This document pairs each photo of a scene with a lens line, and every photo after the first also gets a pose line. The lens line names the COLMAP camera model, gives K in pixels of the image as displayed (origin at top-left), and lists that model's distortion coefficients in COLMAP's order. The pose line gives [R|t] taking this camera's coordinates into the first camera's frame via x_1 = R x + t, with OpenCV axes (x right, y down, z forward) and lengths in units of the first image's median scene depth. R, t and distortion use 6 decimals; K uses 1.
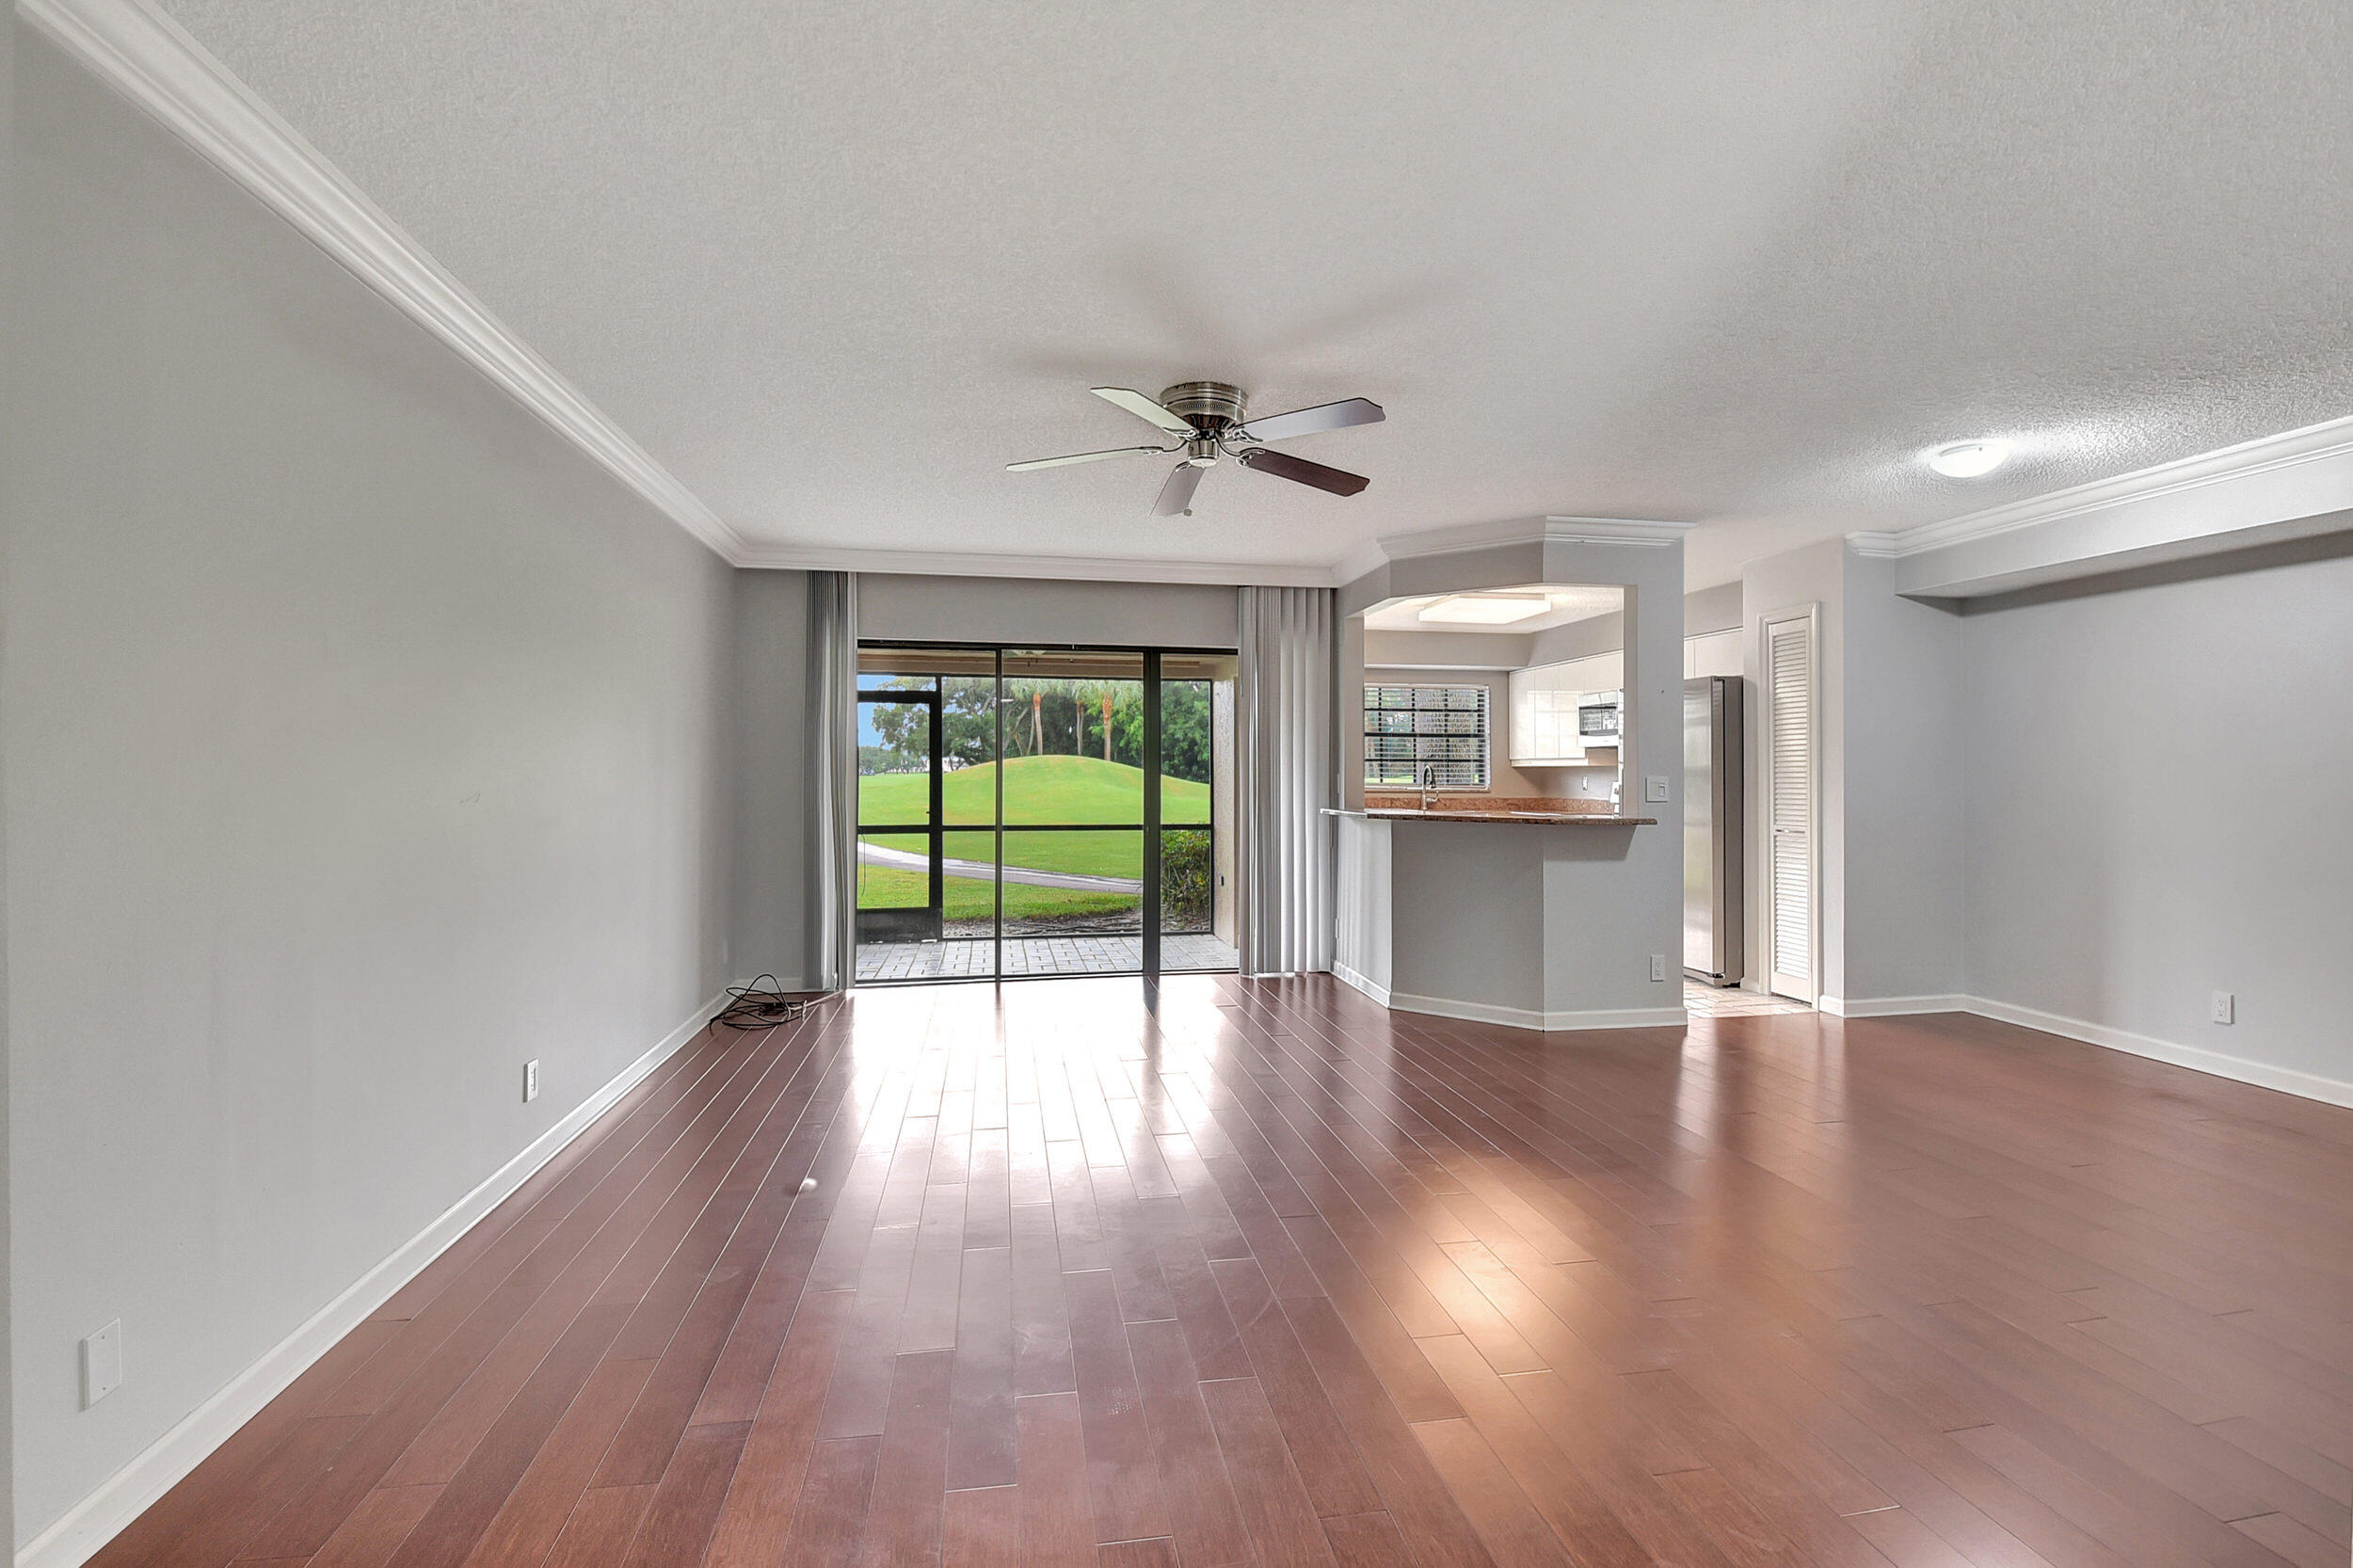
lens RADIAL K [[1027.1, 0, 1156.3], [0, 1027.1, 774.4], [0, 0, 1]] dist [-0.011429, -0.010466]
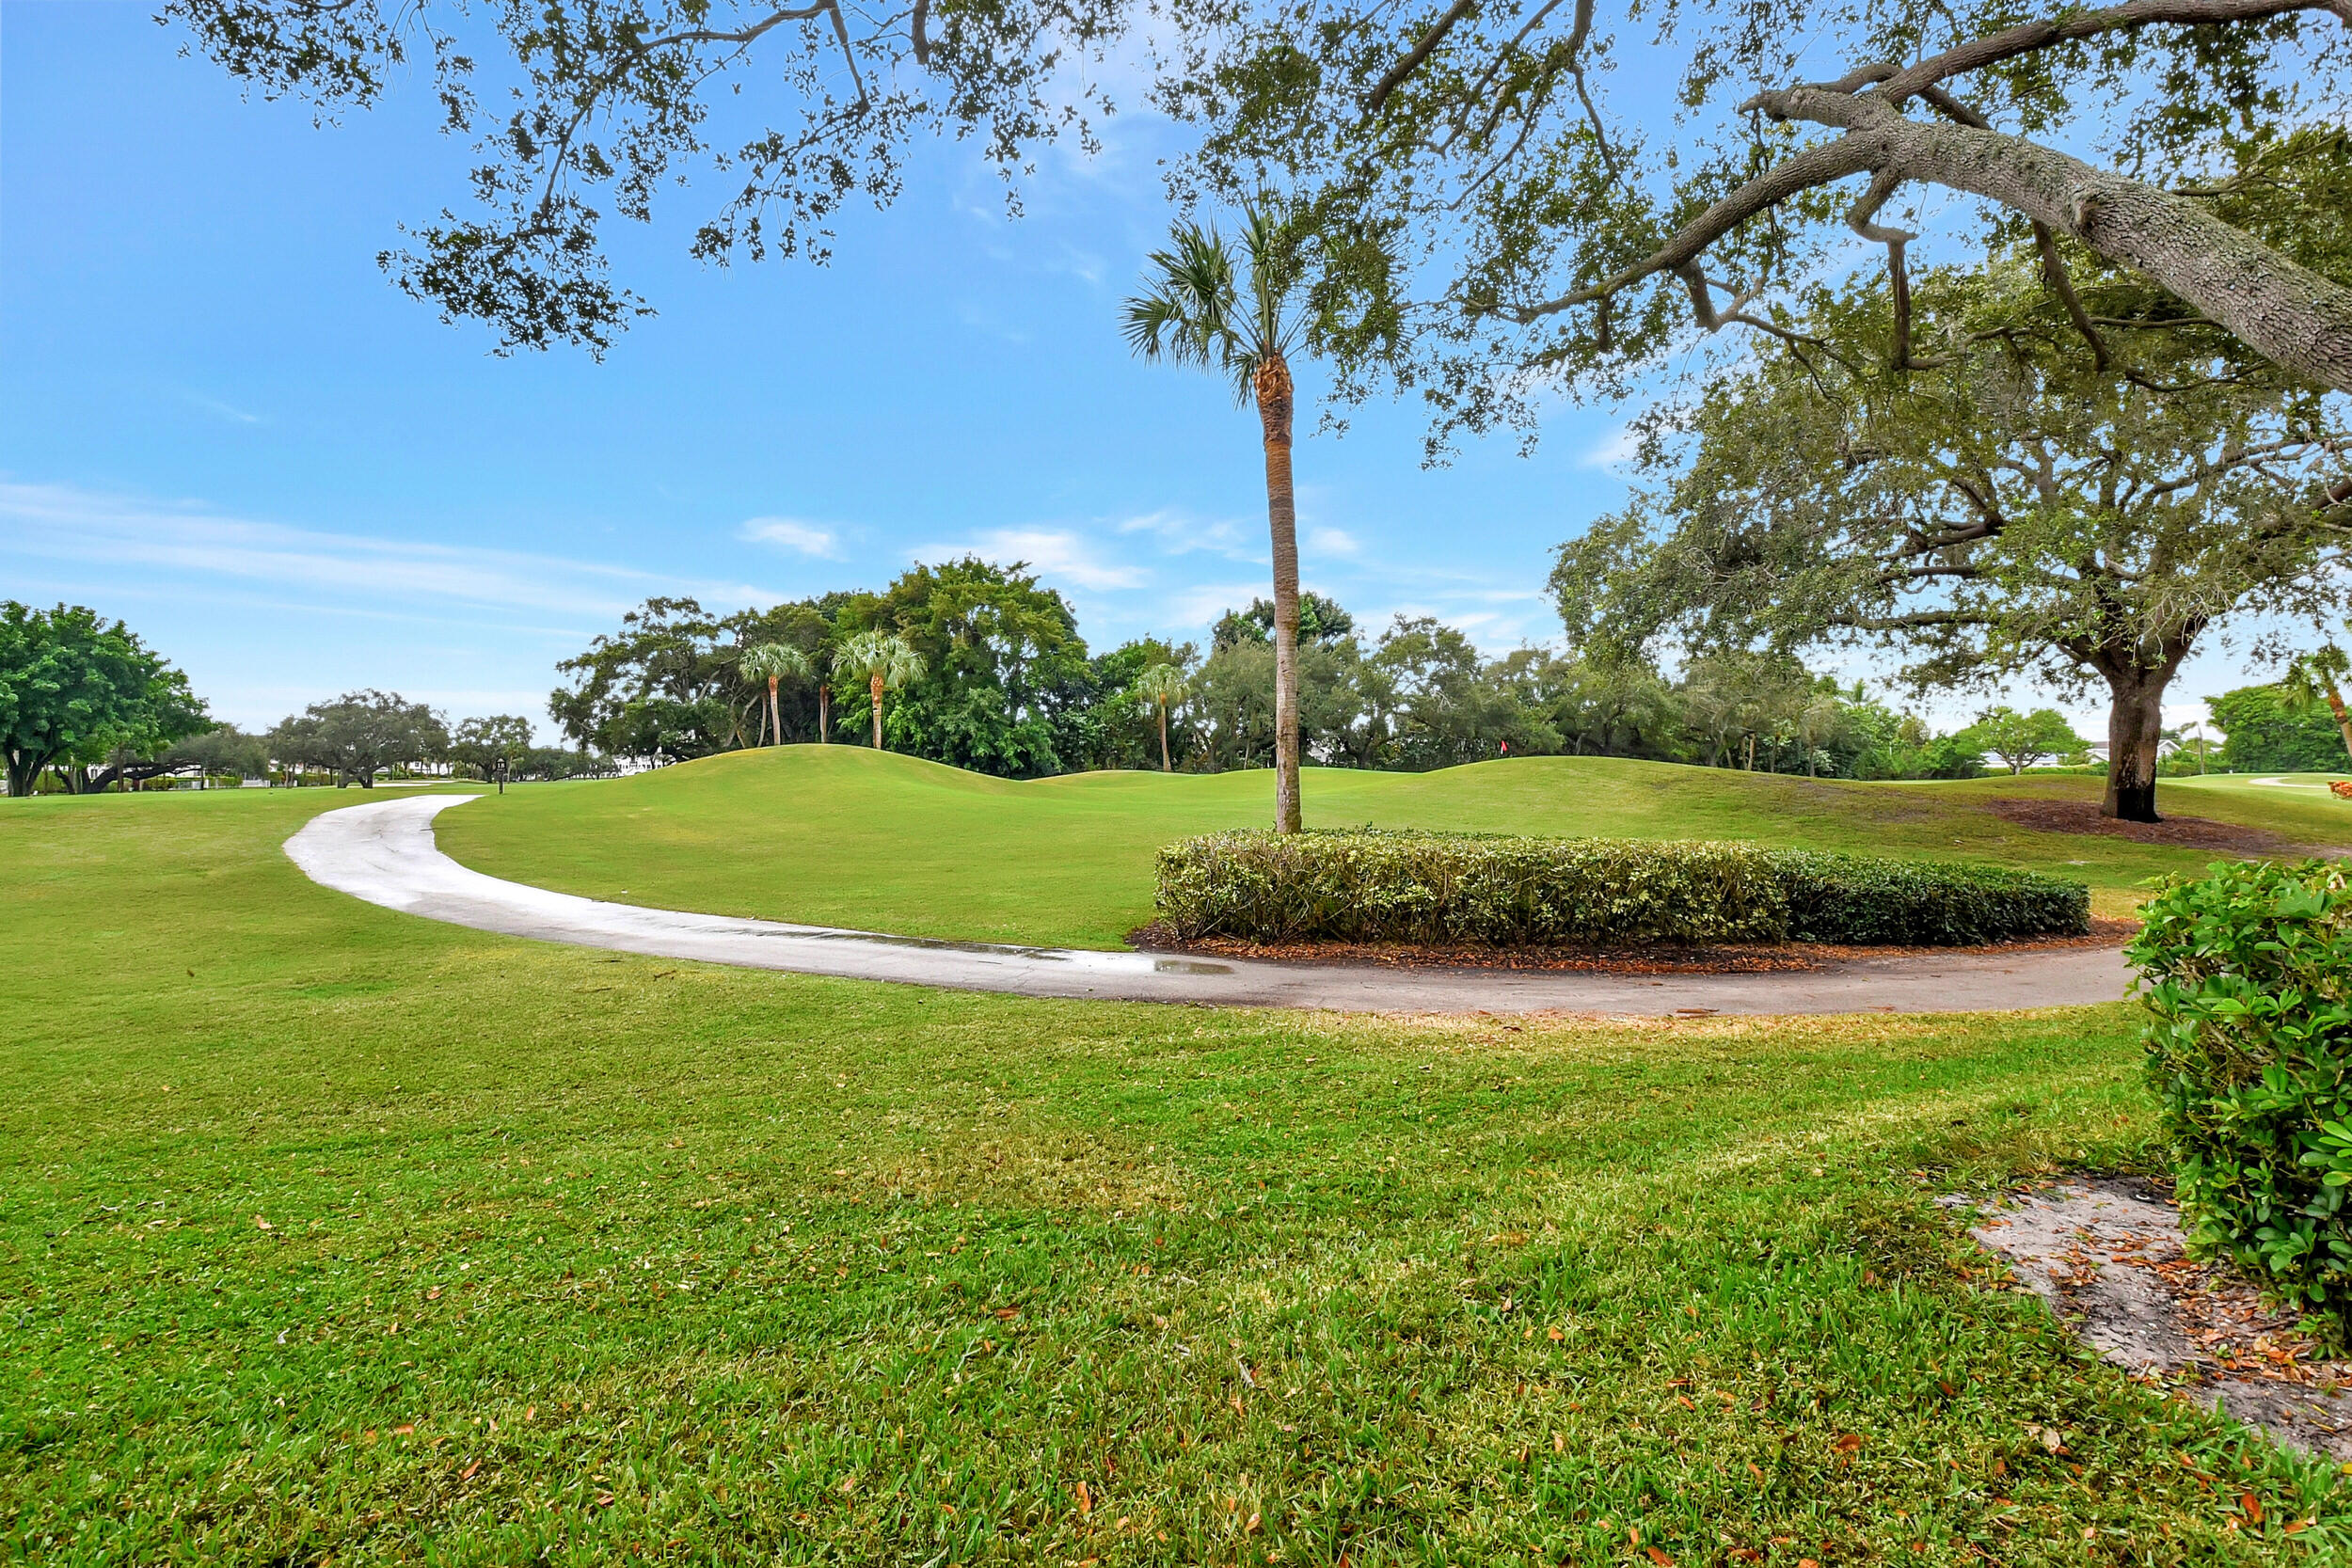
lens RADIAL K [[1026.5, 0, 1149.4], [0, 1026.5, 754.4], [0, 0, 1]] dist [-0.011429, -0.010466]
pose [[0.967011, -0.004535, 0.254693, -0.477255], [0.010106, 0.999737, -0.020570, 0.057859], [-0.254533, 0.022465, 0.966803, 1.932128]]
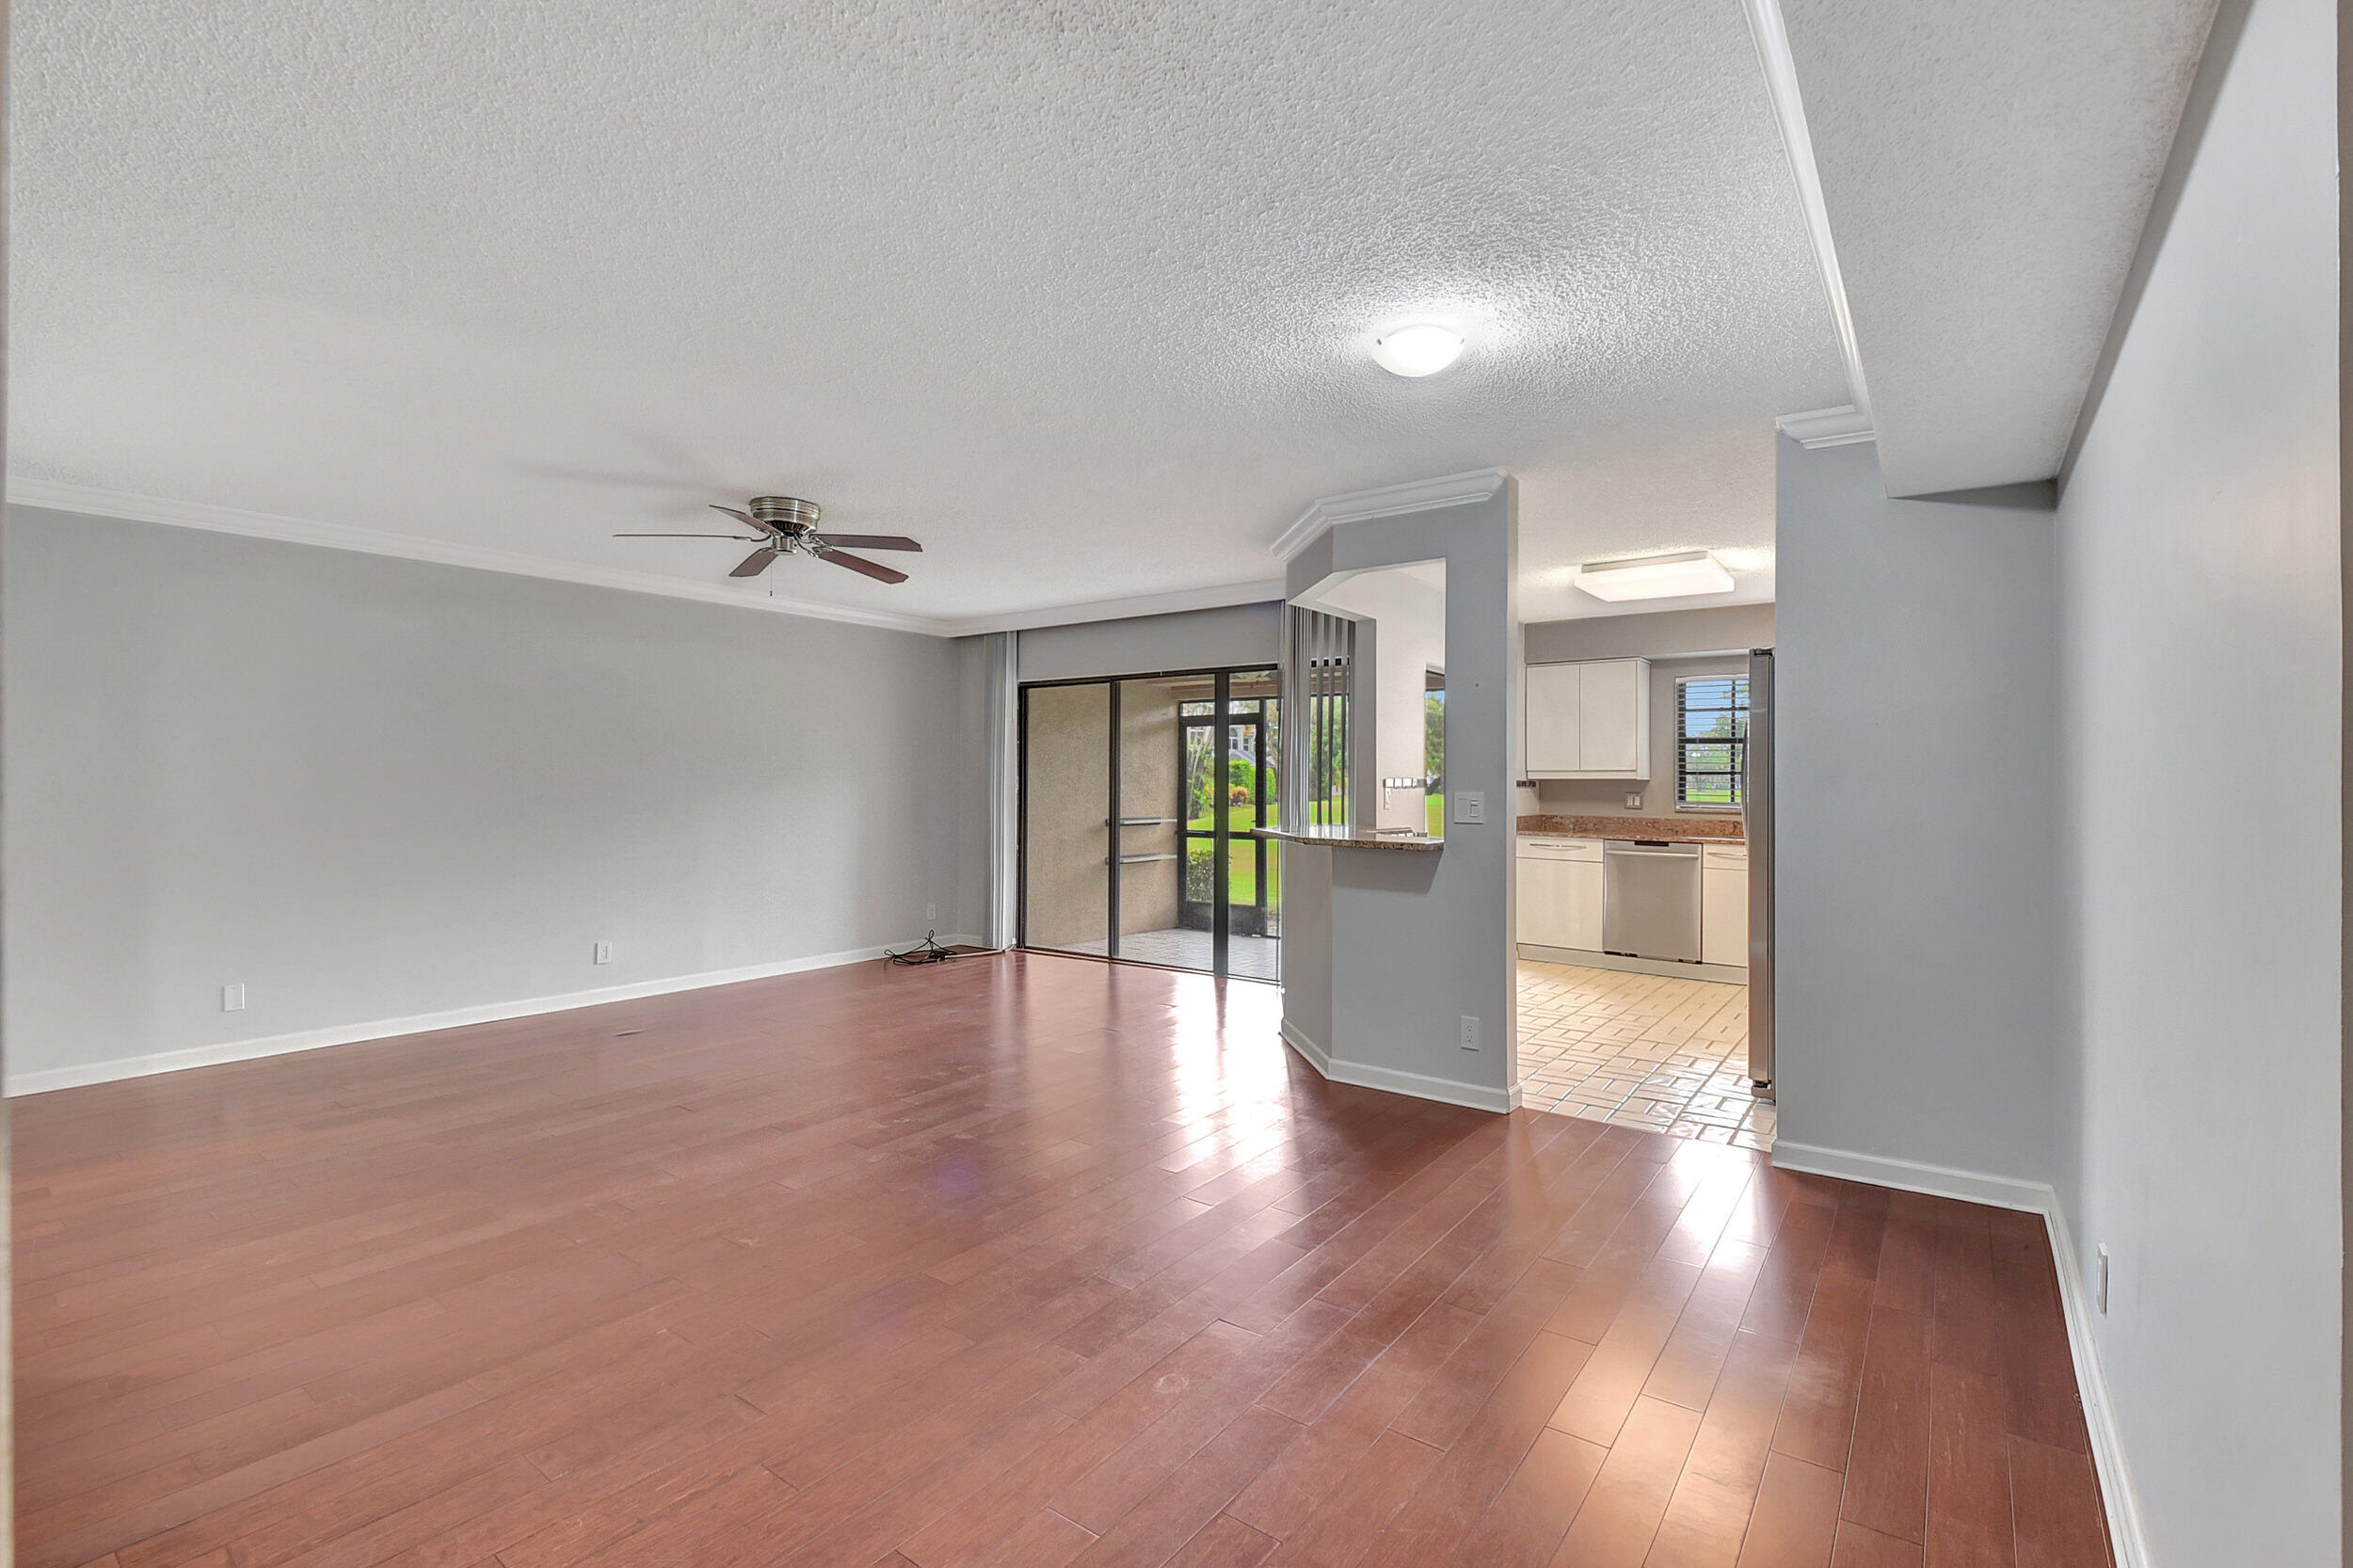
lens RADIAL K [[1027.1, 0, 1209.6], [0, 1027.1, 804.1], [0, 0, 1]] dist [-0.011429, -0.010466]
pose [[0.718712, 0.015384, -0.695138, 0.791936], [-0.004083, 0.999831, 0.017905, -0.003452], [0.695296, -0.010030, 0.718653, 0.243148]]
